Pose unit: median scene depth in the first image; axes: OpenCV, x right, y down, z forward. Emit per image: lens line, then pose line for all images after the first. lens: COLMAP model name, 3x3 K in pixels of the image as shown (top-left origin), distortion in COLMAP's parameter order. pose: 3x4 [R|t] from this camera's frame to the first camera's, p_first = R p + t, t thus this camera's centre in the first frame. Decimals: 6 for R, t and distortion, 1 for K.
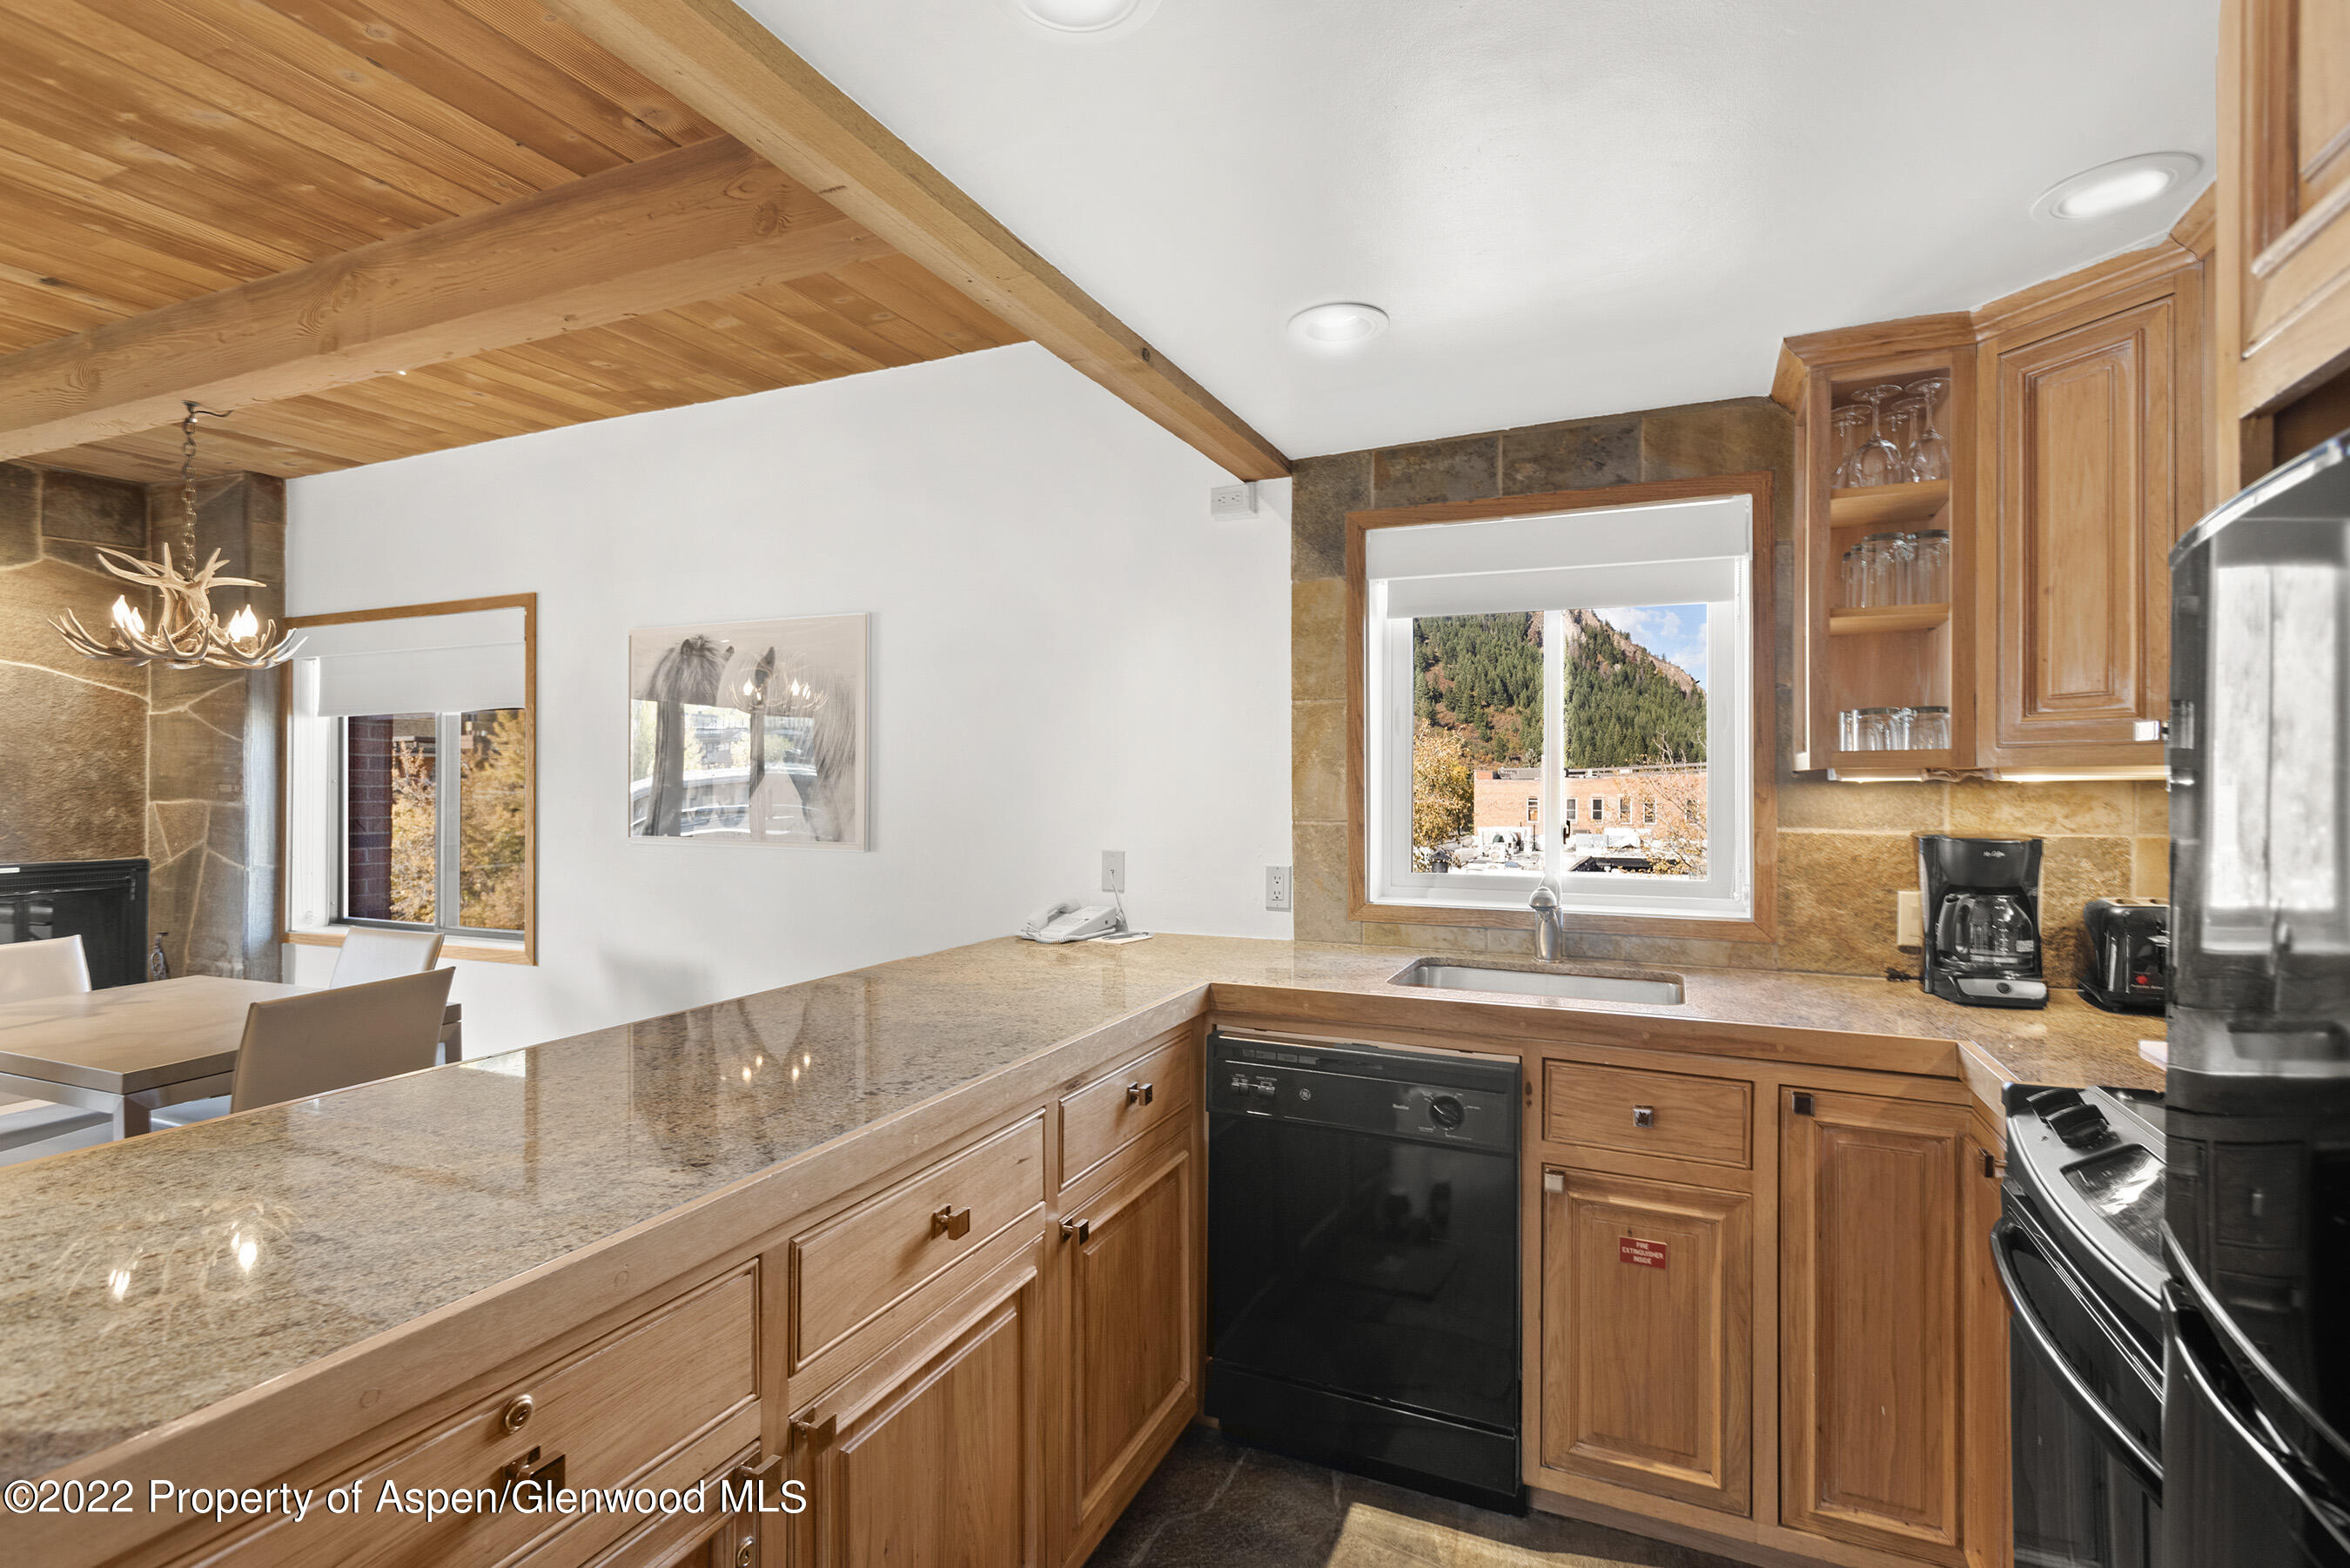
lens RADIAL K [[1100.5, 0, 1223.7], [0, 1100.5, 785.9], [0, 0, 1]] dist [0.000045, 0.000486]
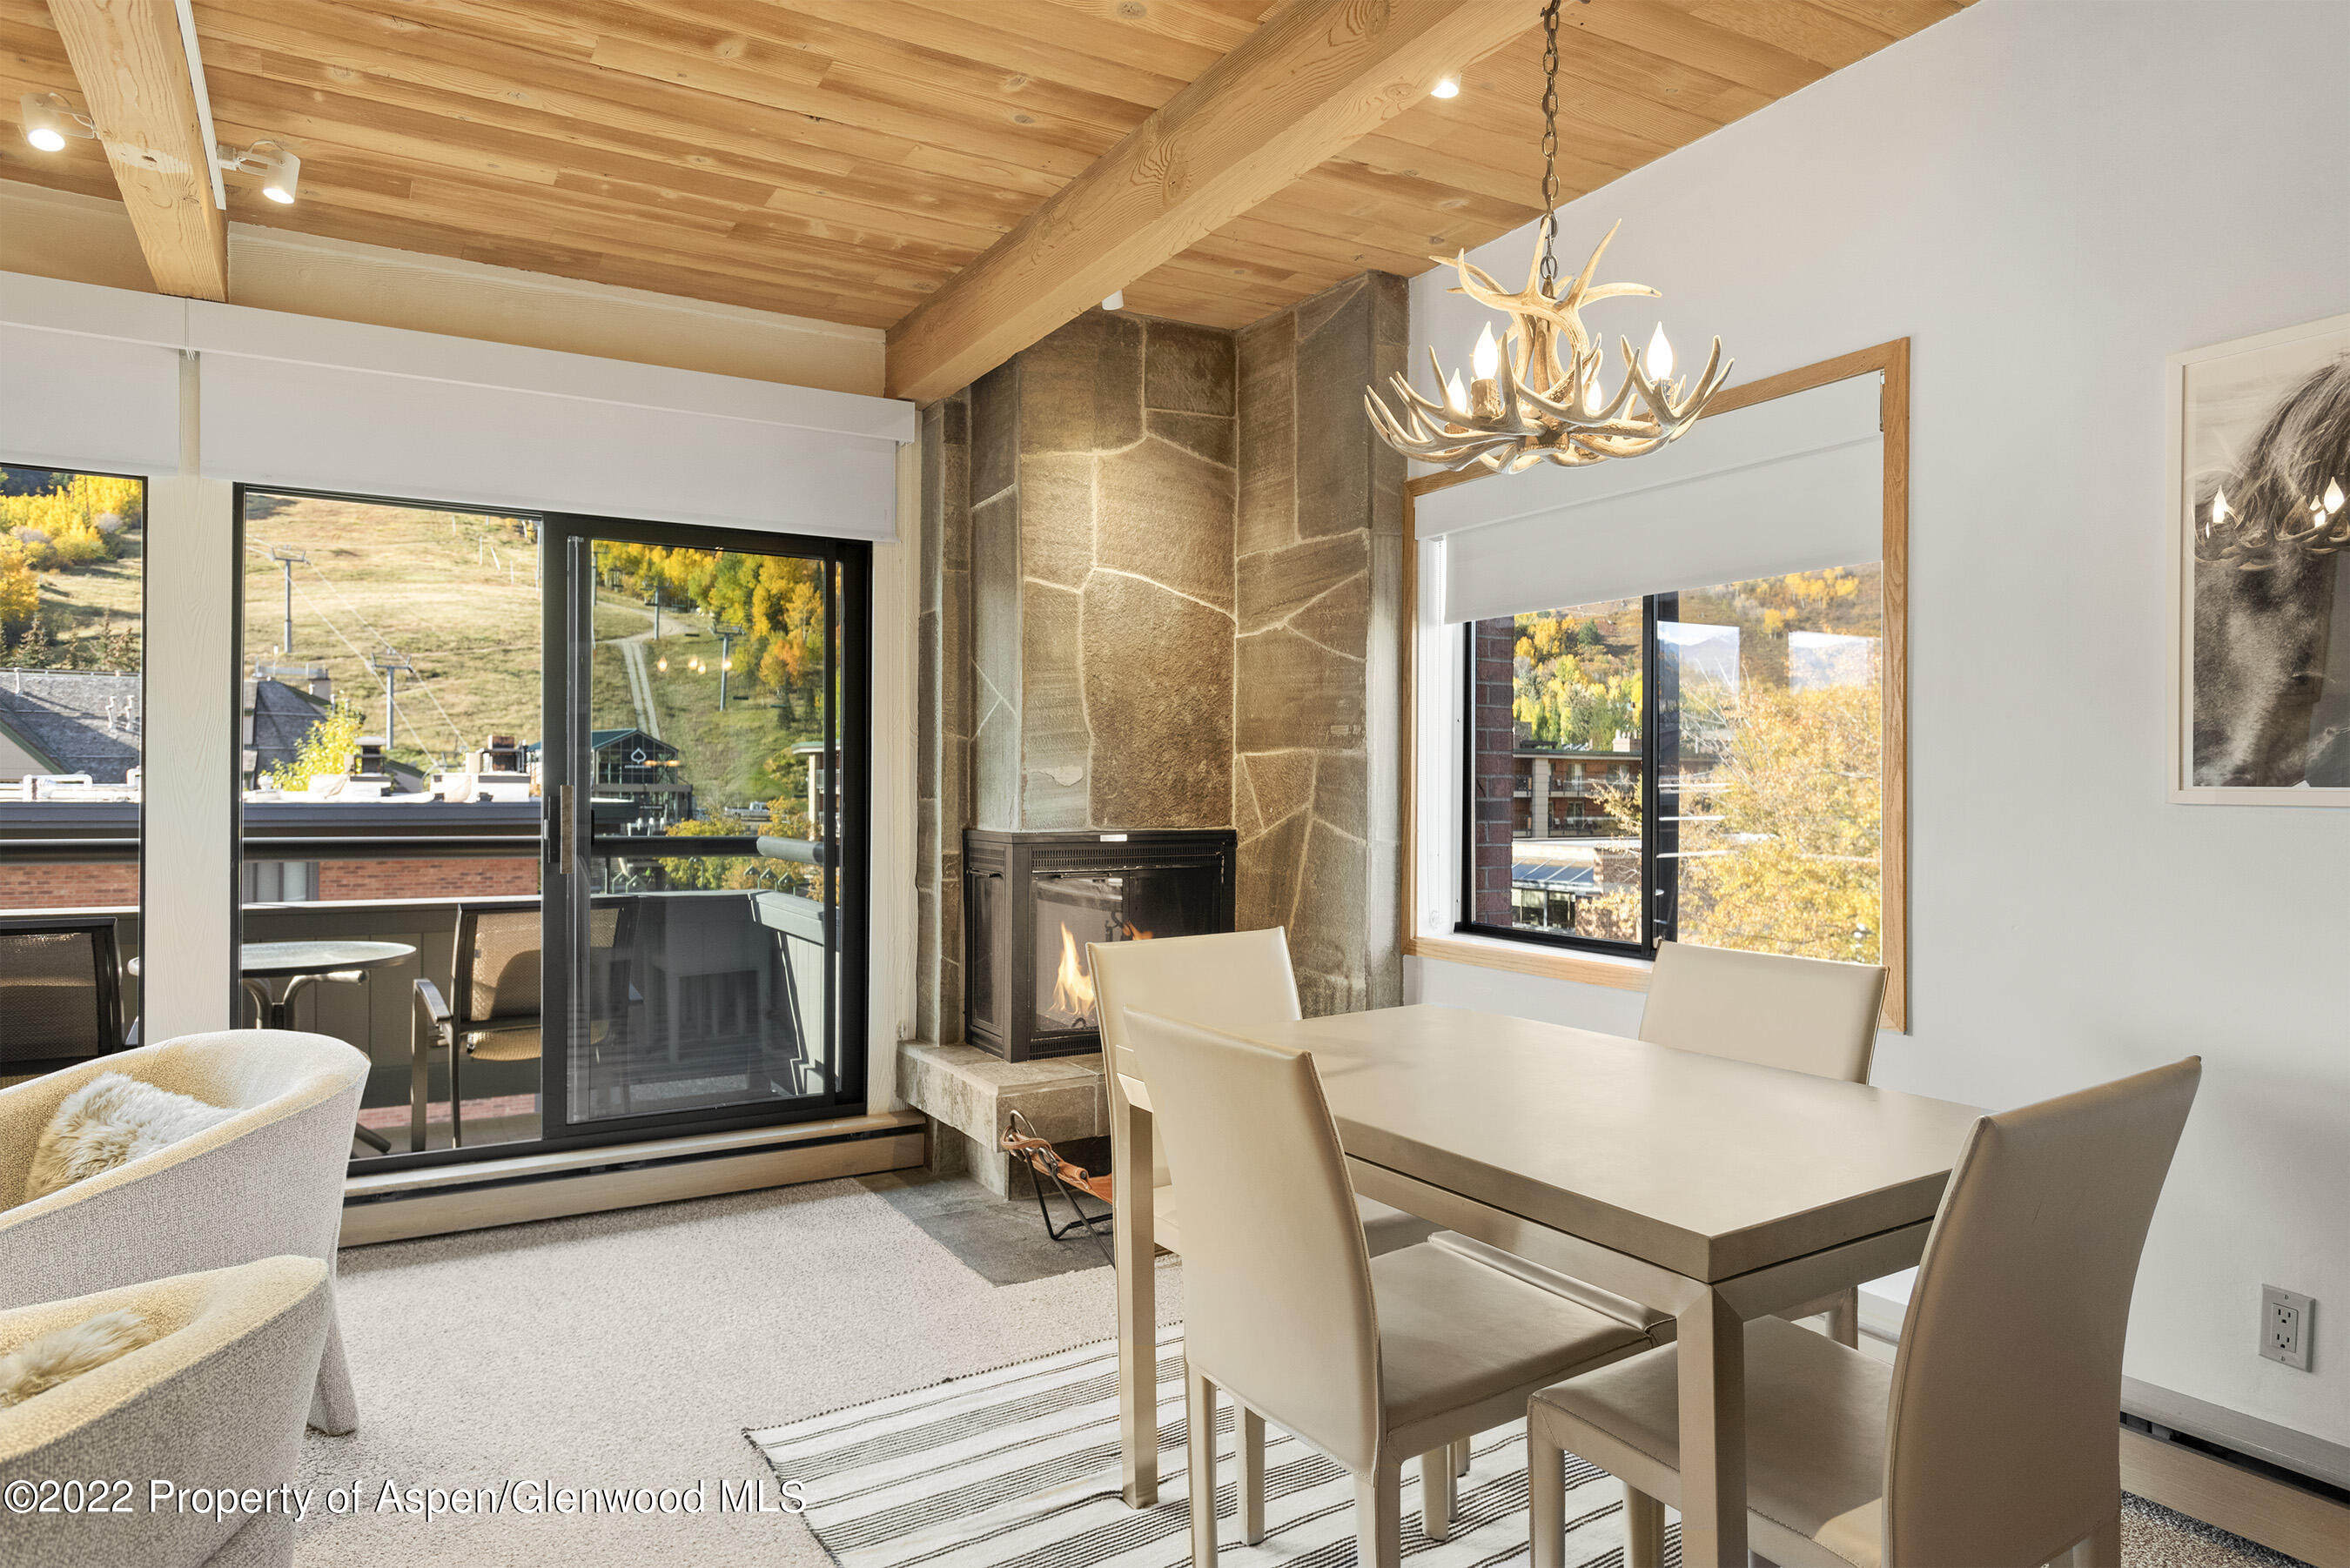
lens RADIAL K [[1435.6, 0, 1228.2], [0, 1435.6, 787.8], [0, 0, 1]] dist [0.005053, -0.005777]
pose [[0.812538, 0.001639, -0.582906, -0.430499], [-0.001867, 0.999998, 0.000209, 0.039251], [0.582906, 0.000918, 0.812539, 0.211060]]
